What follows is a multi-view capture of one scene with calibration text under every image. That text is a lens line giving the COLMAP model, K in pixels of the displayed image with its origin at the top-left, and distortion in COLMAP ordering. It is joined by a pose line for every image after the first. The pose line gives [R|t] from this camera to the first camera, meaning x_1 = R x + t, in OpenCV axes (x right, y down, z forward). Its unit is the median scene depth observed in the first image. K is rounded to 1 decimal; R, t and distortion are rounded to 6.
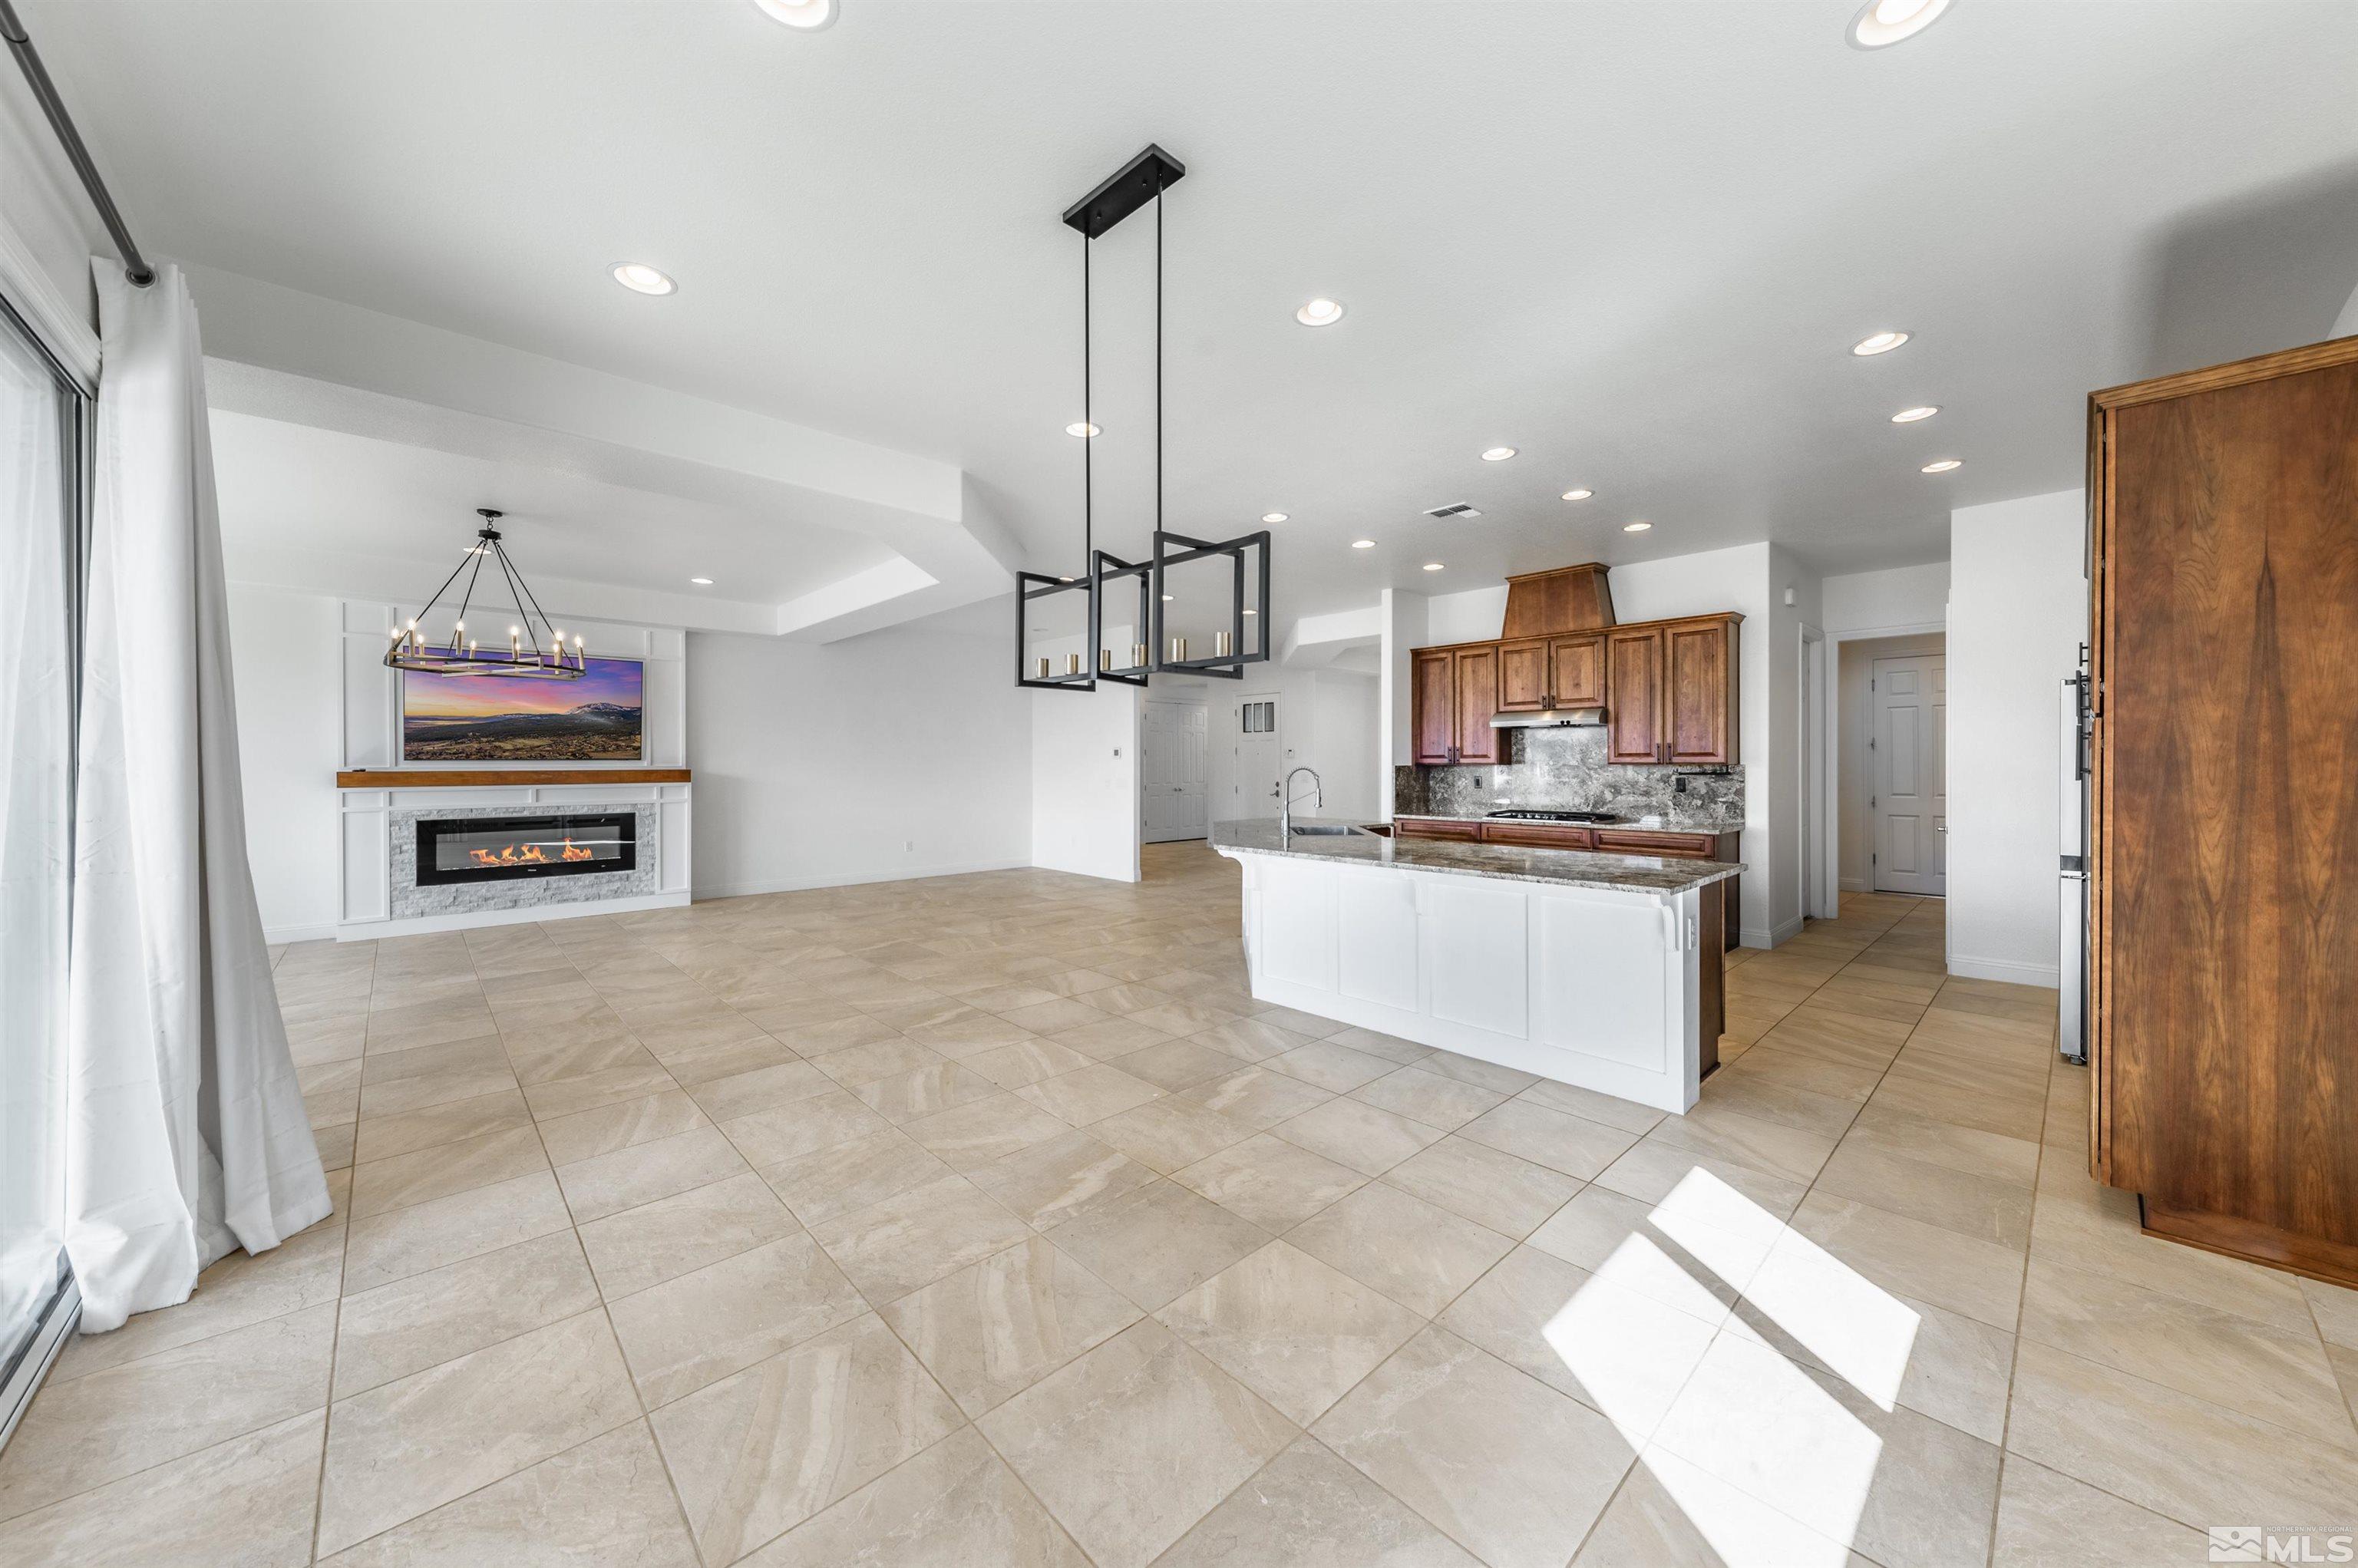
lens RADIAL K [[820.1, 0, 1193.5], [0, 820.1, 760.3], [0, 0, 1]] dist [0.002658, -0.000562]
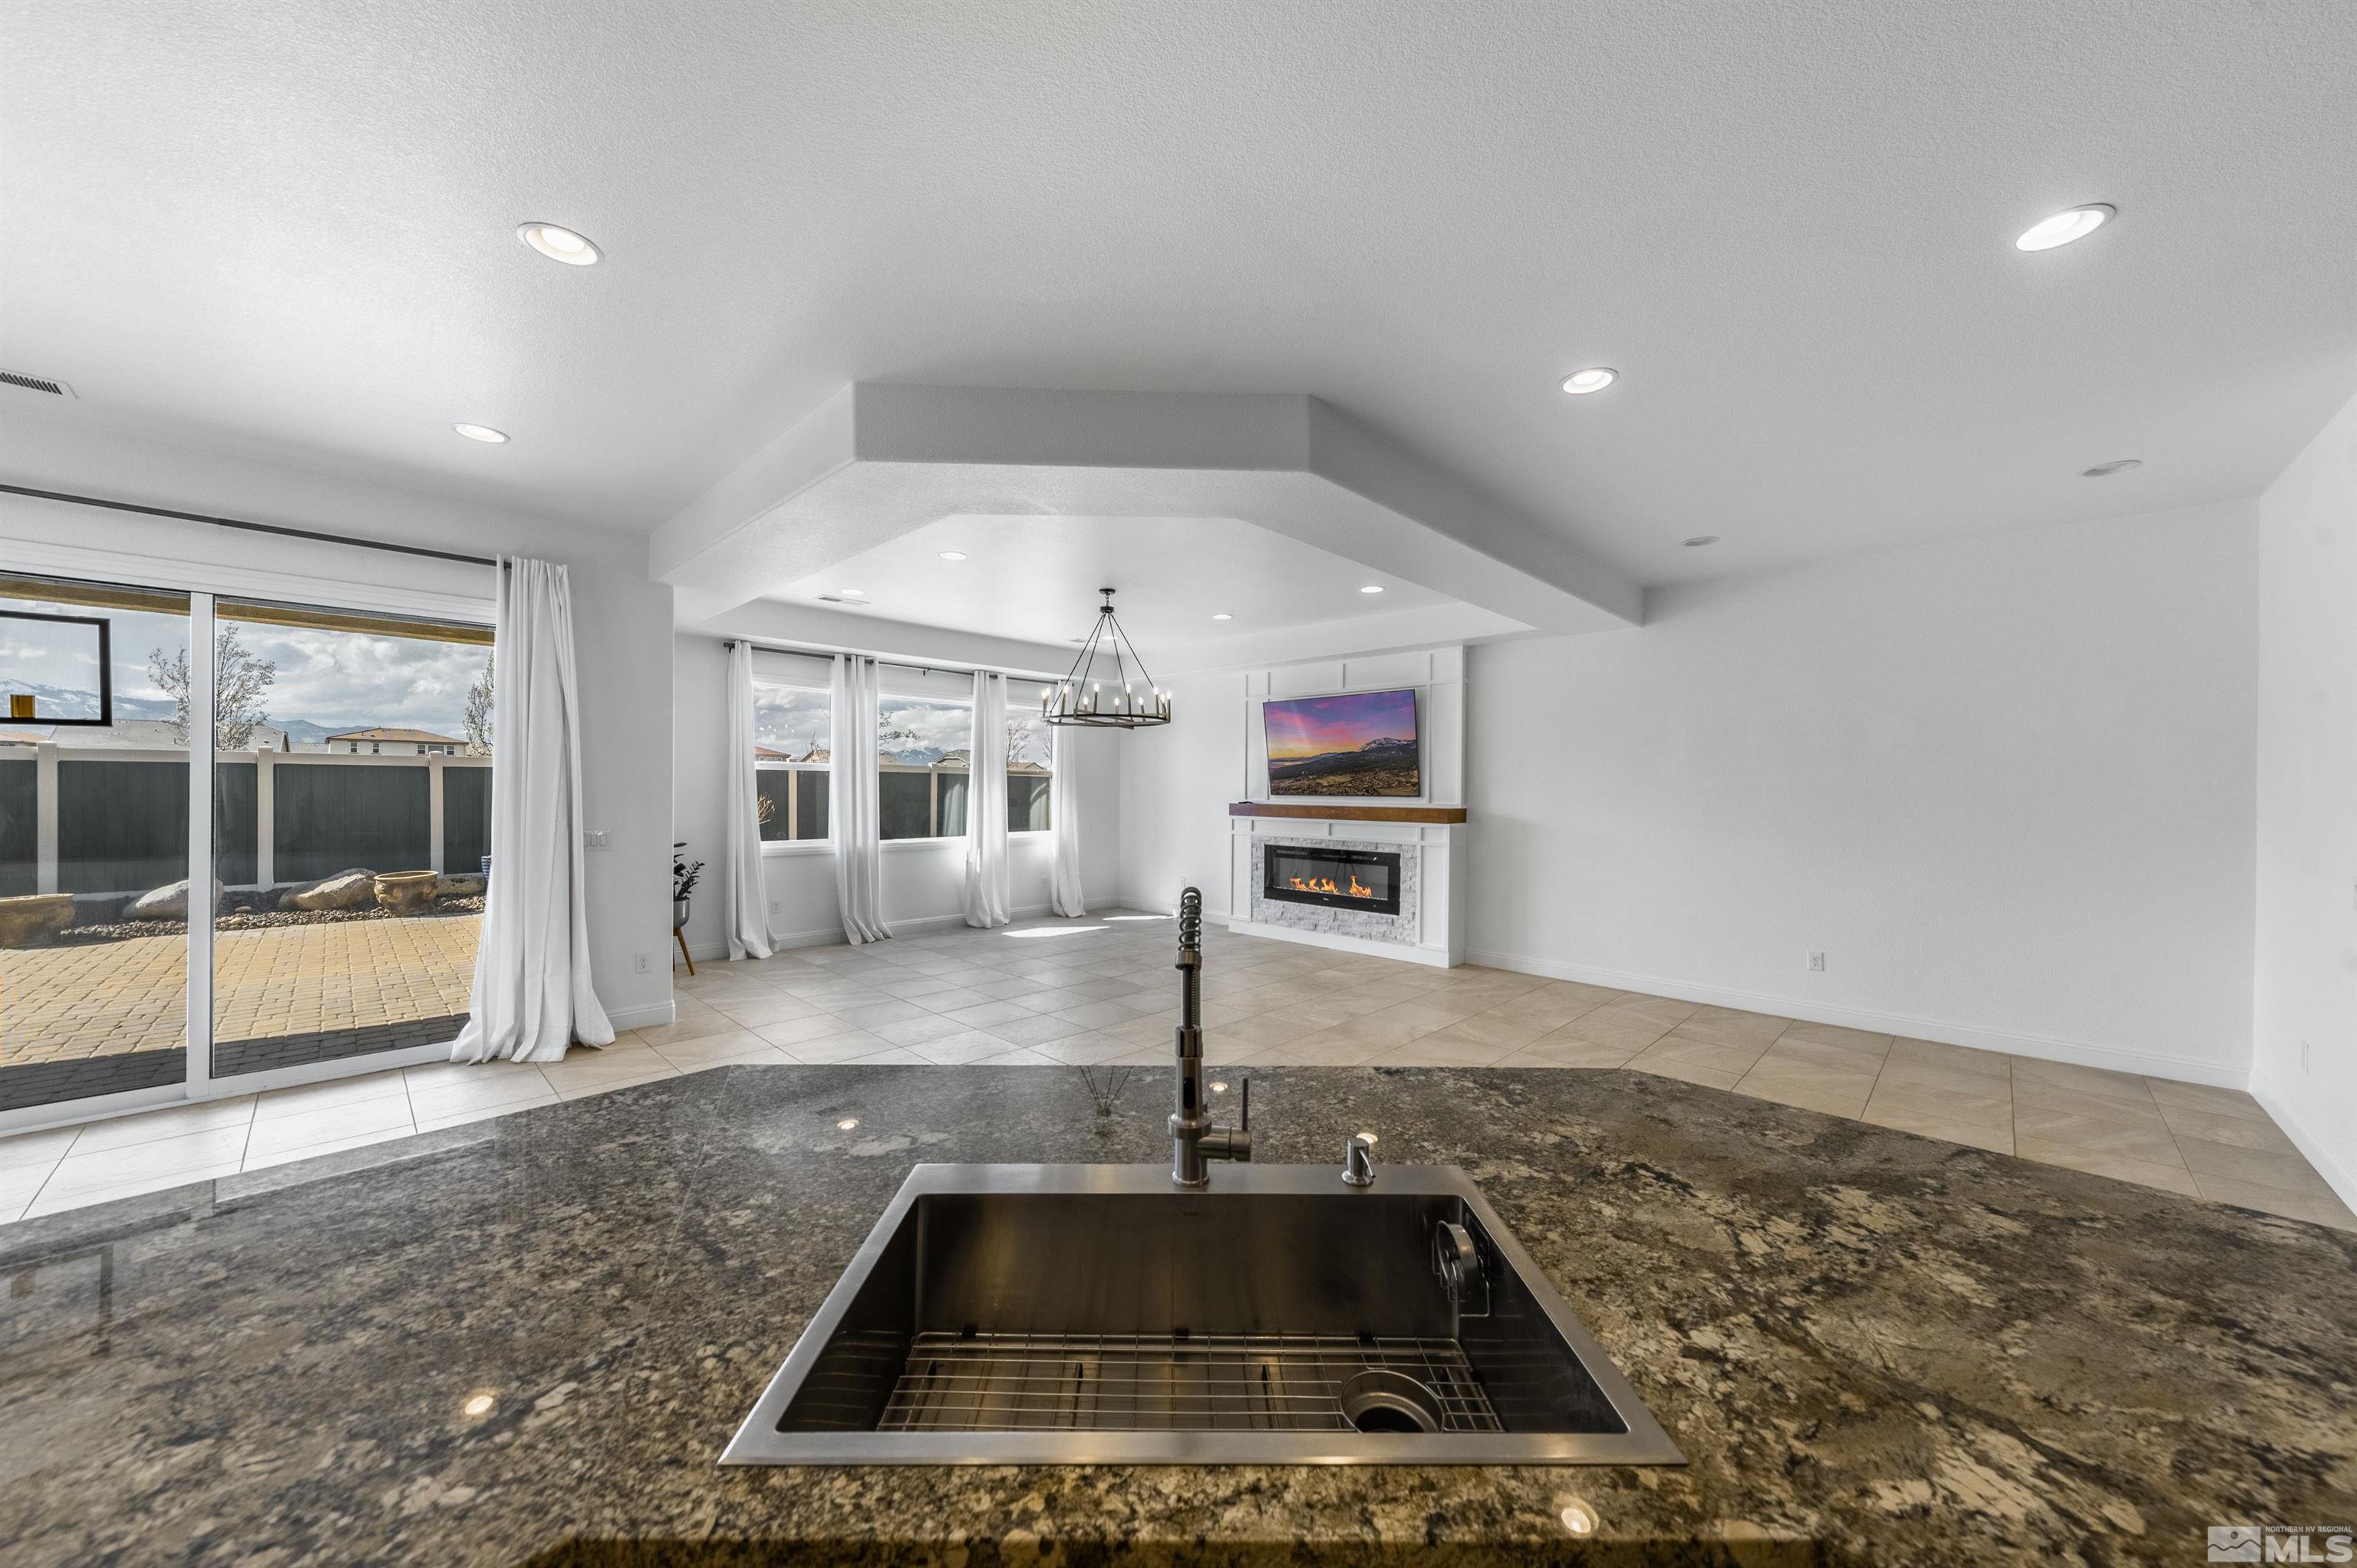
lens RADIAL K [[819.8, 0, 1187.2], [0, 819.8, 781.9], [0, 0, 1]] dist [0.002658, -0.000562]
pose [[0.040631, -0.003717, -0.999167, 0.251660], [-0.006667, 0.999970, -0.003991, -0.012937], [0.999152, 0.006823, 0.040605, 0.776314]]
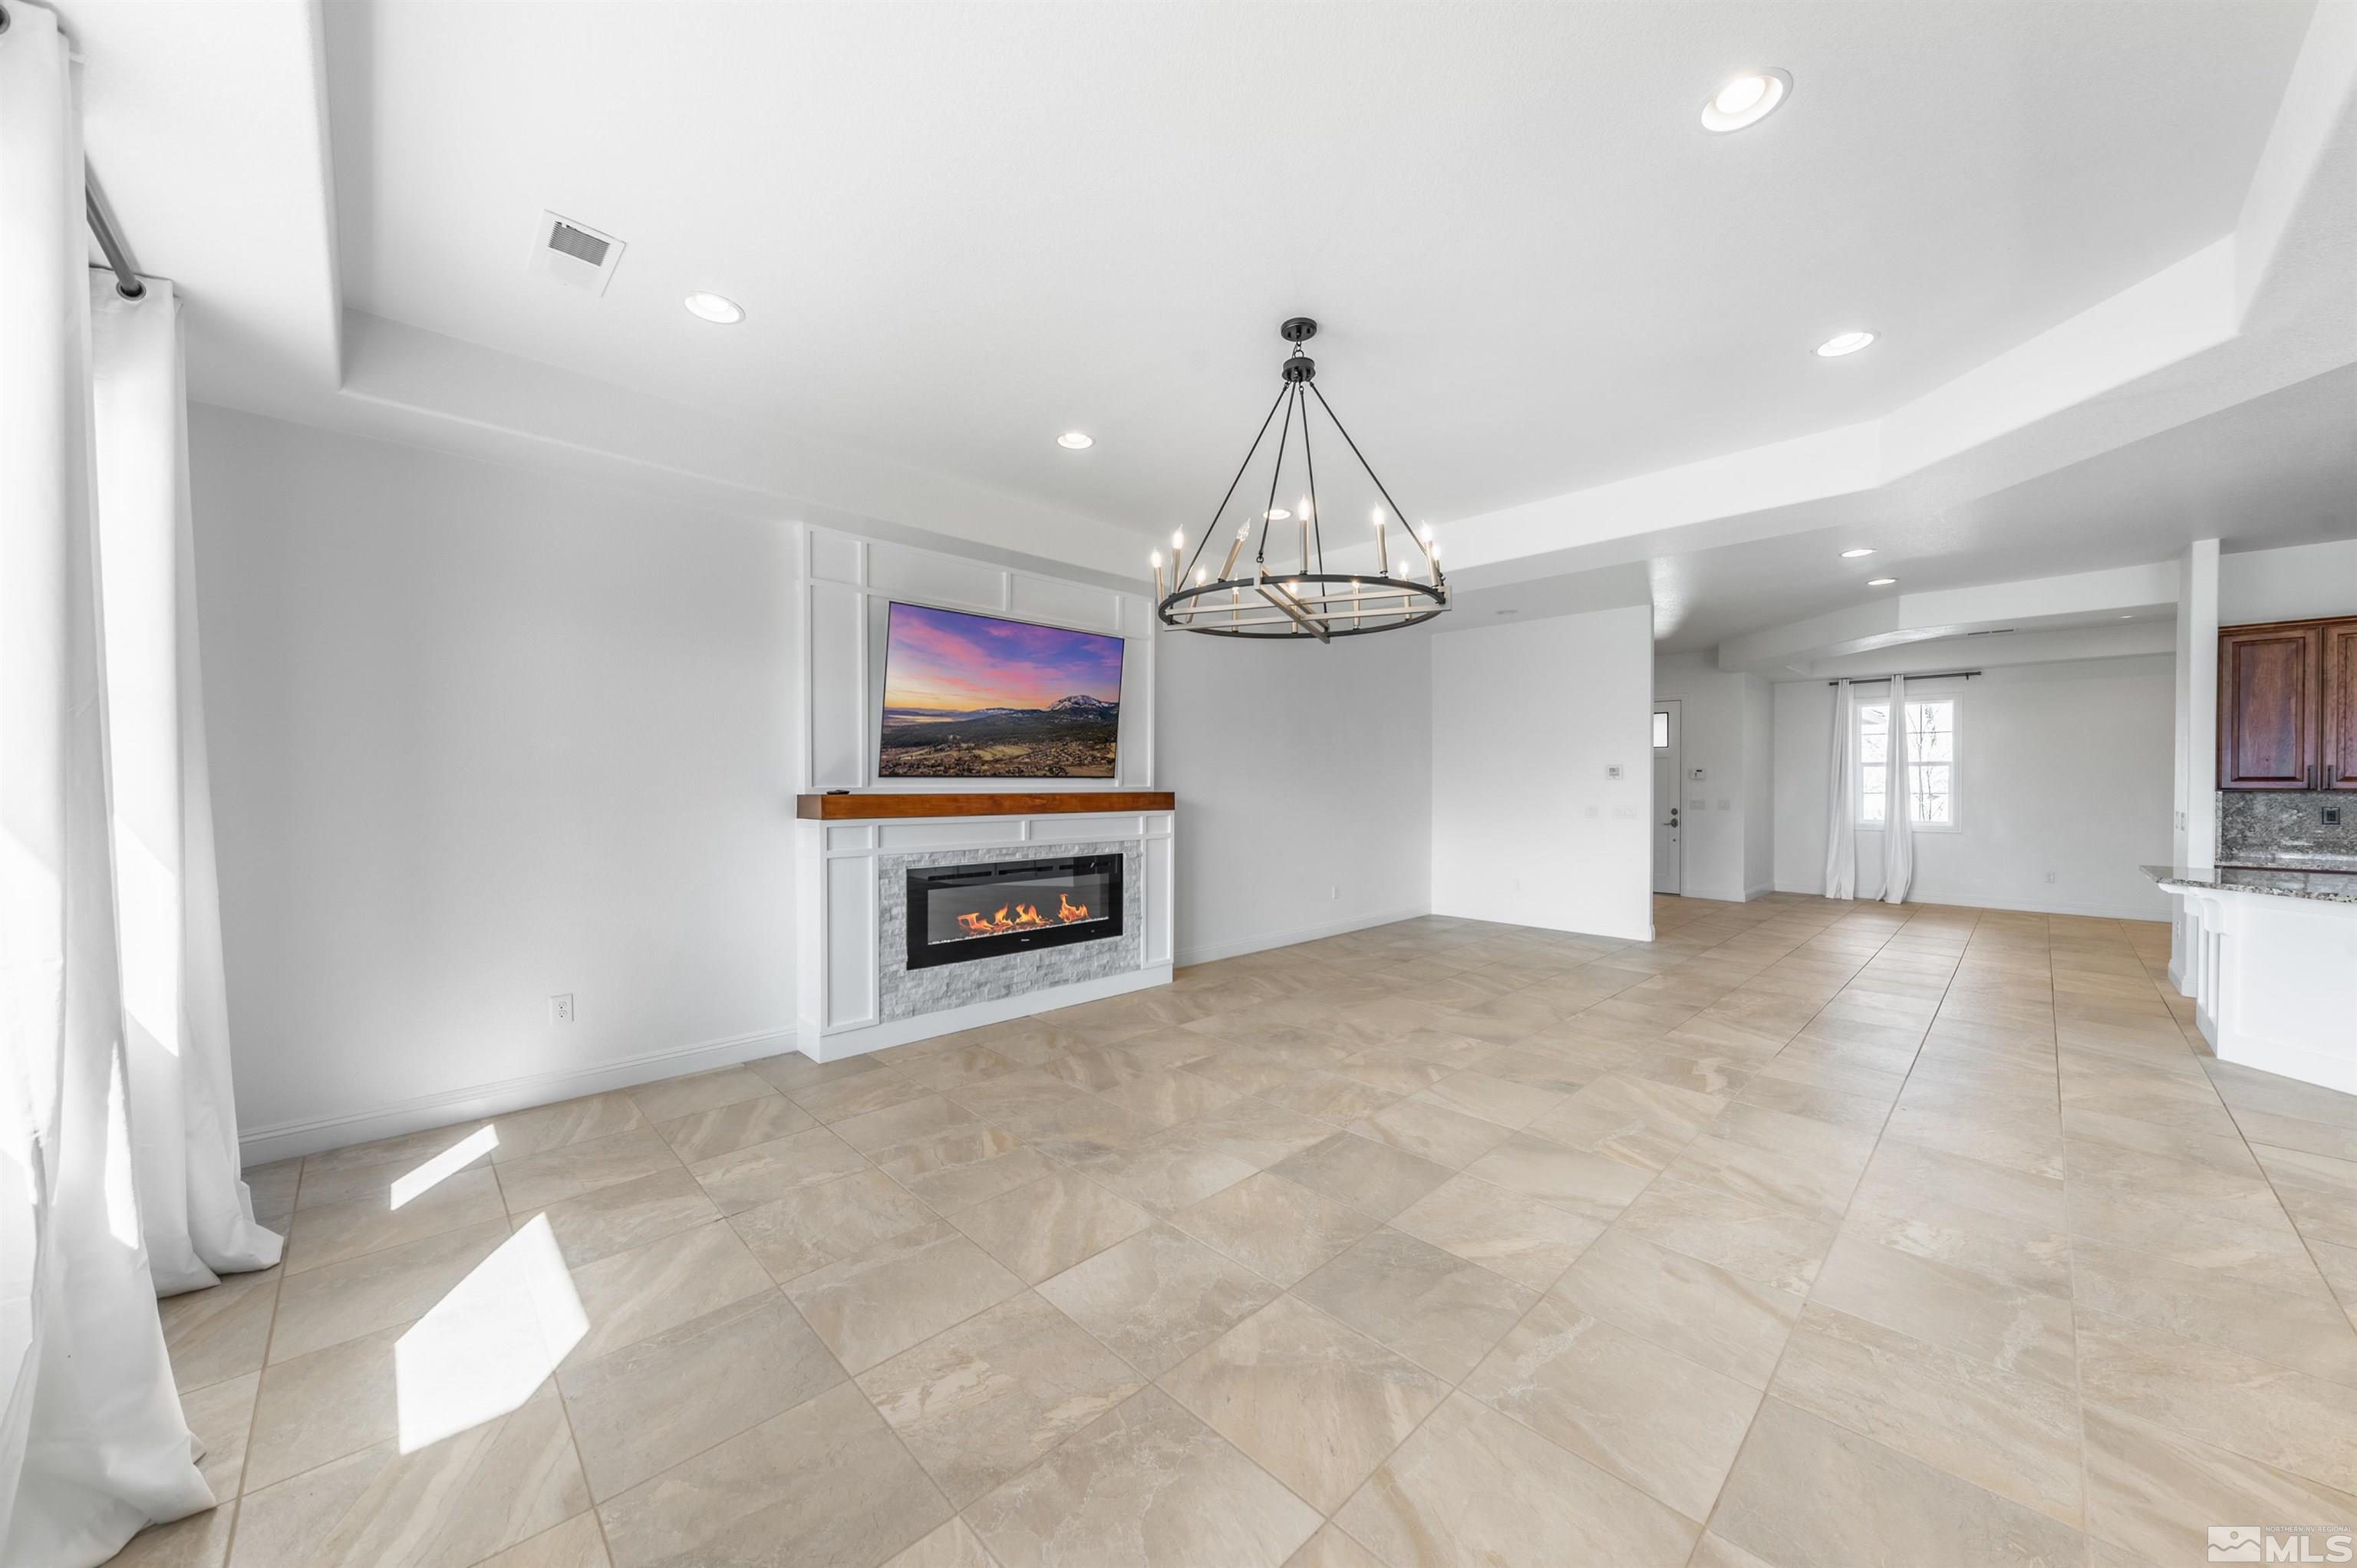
lens RADIAL K [[819.8, 0, 1184.3], [0, 819.8, 775.3], [0, 0, 1]] dist [0.002658, -0.000562]
pose [[0.999978, 0.006338, 0.001730, -0.676475], [-0.006330, 0.999968, -0.004926, 0.000612], [-0.001762, 0.004915, 0.999986, 0.324436]]
